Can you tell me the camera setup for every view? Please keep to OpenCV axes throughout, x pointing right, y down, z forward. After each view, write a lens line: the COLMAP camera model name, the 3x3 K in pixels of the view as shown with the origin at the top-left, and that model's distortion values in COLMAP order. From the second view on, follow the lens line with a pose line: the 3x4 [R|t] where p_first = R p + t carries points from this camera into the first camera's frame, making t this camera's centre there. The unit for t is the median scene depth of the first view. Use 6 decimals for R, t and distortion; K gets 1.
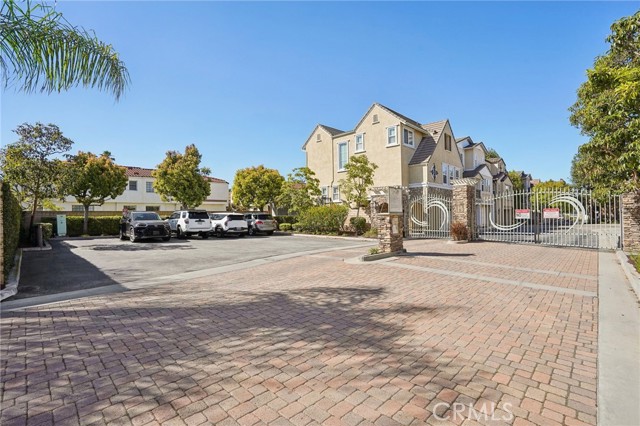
lens RADIAL K [[279.8, 0, 317.2], [0, 279.8, 211.7], [0, 0, 1]] dist [-0.027716, 0.000169]
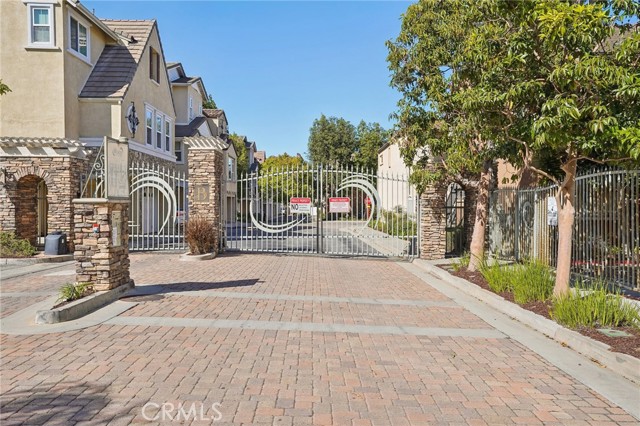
lens RADIAL K [[544.9, 0, 319.3], [0, 544.9, 202.8], [0, 0, 1]] dist [0.044346, 0.010436]
pose [[0.717703, 0.017172, 0.696137, -0.049087], [-0.023708, 0.999719, -0.000219, 0.002202], [-0.695946, -0.016347, 0.717908, 0.100176]]
